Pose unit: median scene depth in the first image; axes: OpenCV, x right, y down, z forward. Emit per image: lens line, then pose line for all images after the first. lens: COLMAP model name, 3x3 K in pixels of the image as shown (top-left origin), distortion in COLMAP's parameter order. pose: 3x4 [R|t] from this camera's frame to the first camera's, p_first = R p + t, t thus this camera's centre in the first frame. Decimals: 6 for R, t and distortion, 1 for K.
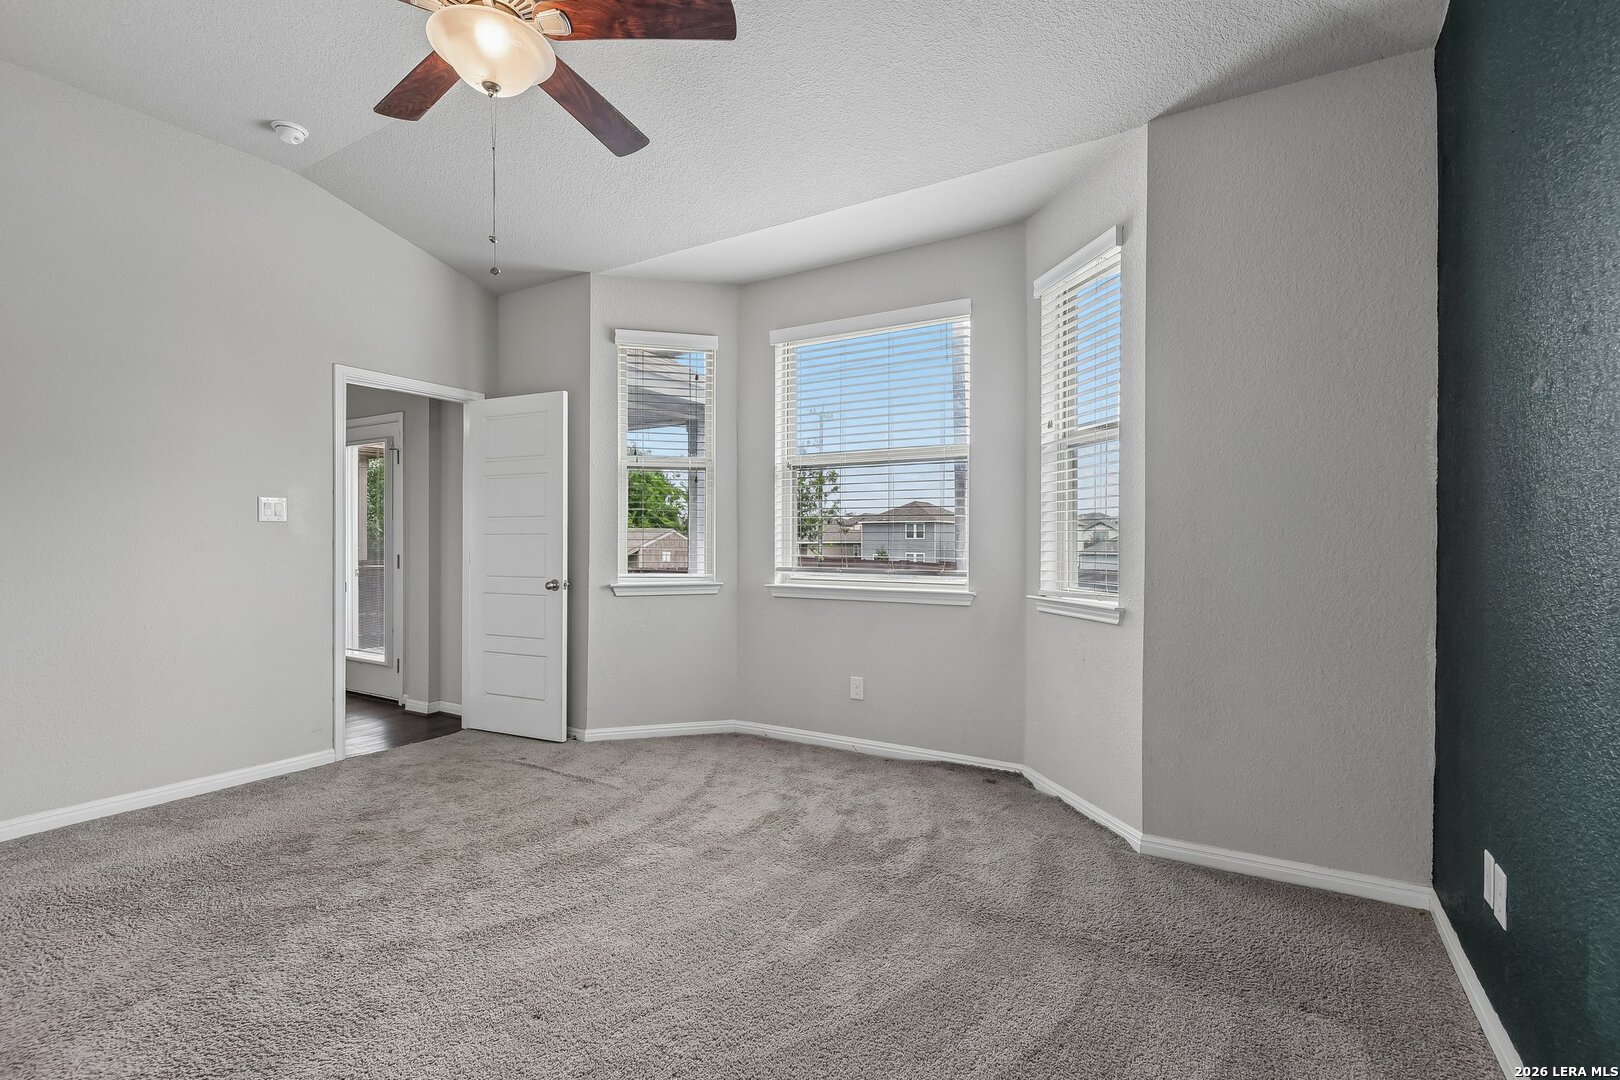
lens RADIAL K [[732.0, 0, 801.4], [0, 732.0, 540.1], [0, 0, 1]] dist [-0.000307, -0.000838]
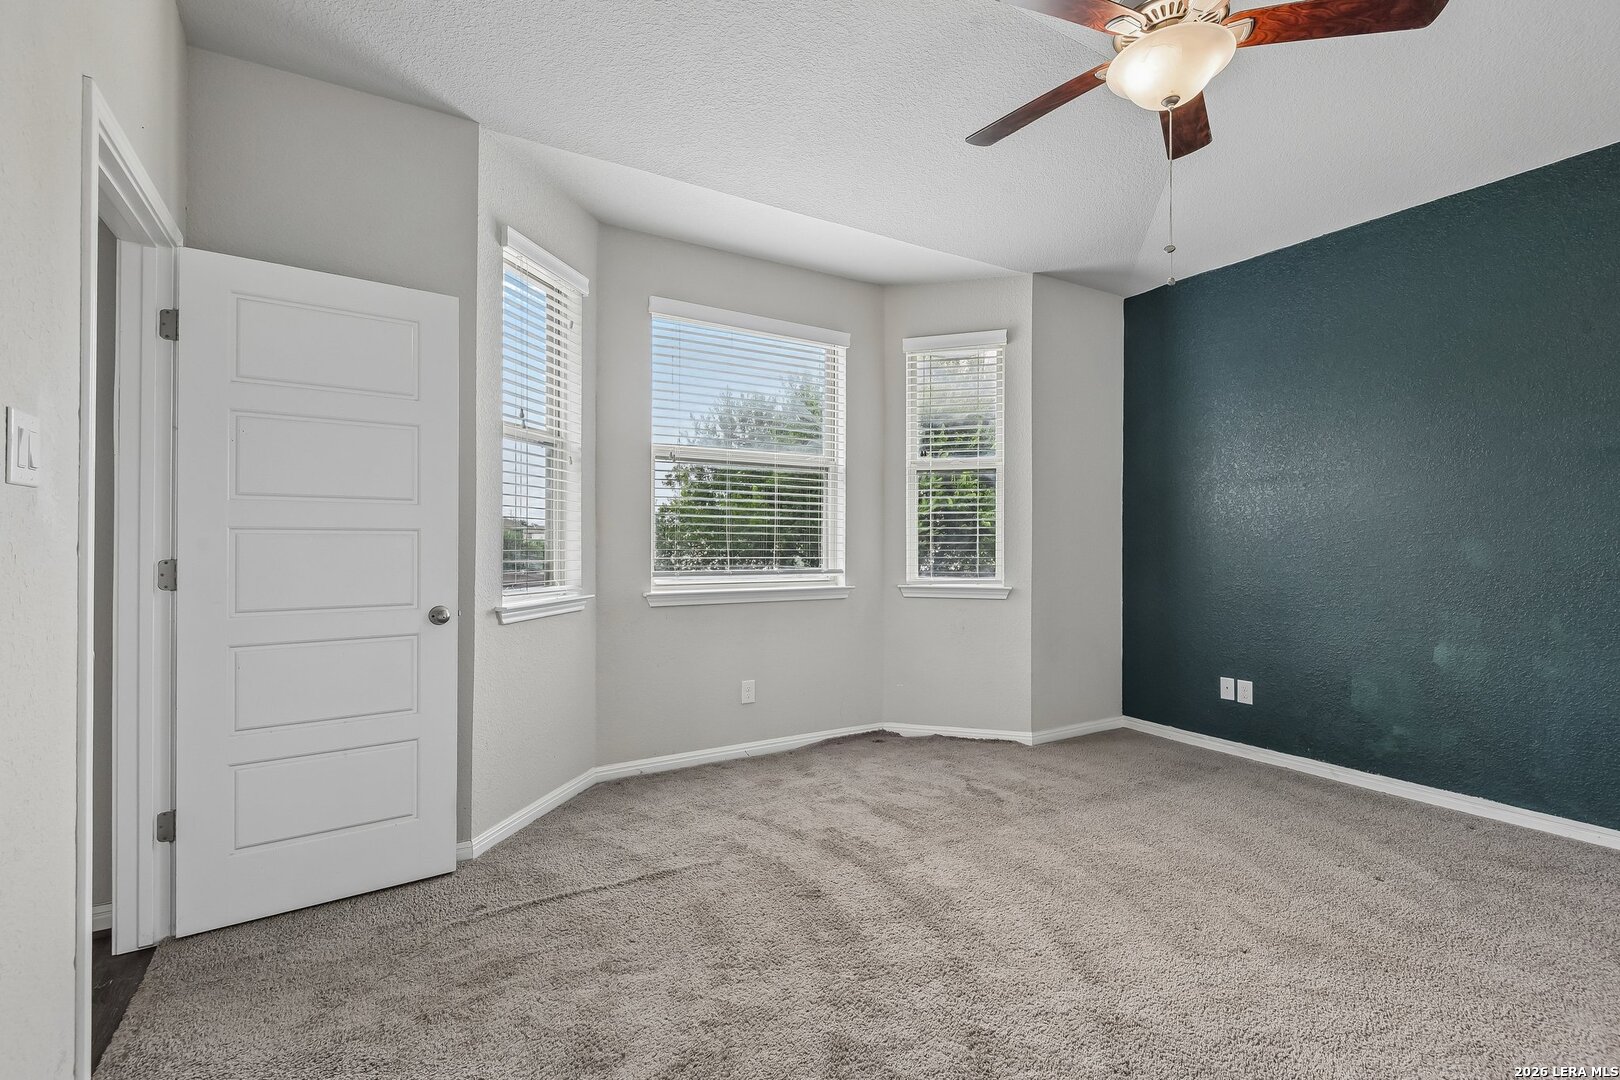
lens RADIAL K [[732.0, 0, 801.4], [0, 732.0, 540.1], [0, 0, 1]] dist [-0.000307, -0.000838]
pose [[0.470017, 0.003997, 0.882648, -0.896191], [-0.003035, 0.999991, -0.002913, 0.001159], [-0.882652, -0.001310, 0.470025, 0.561138]]
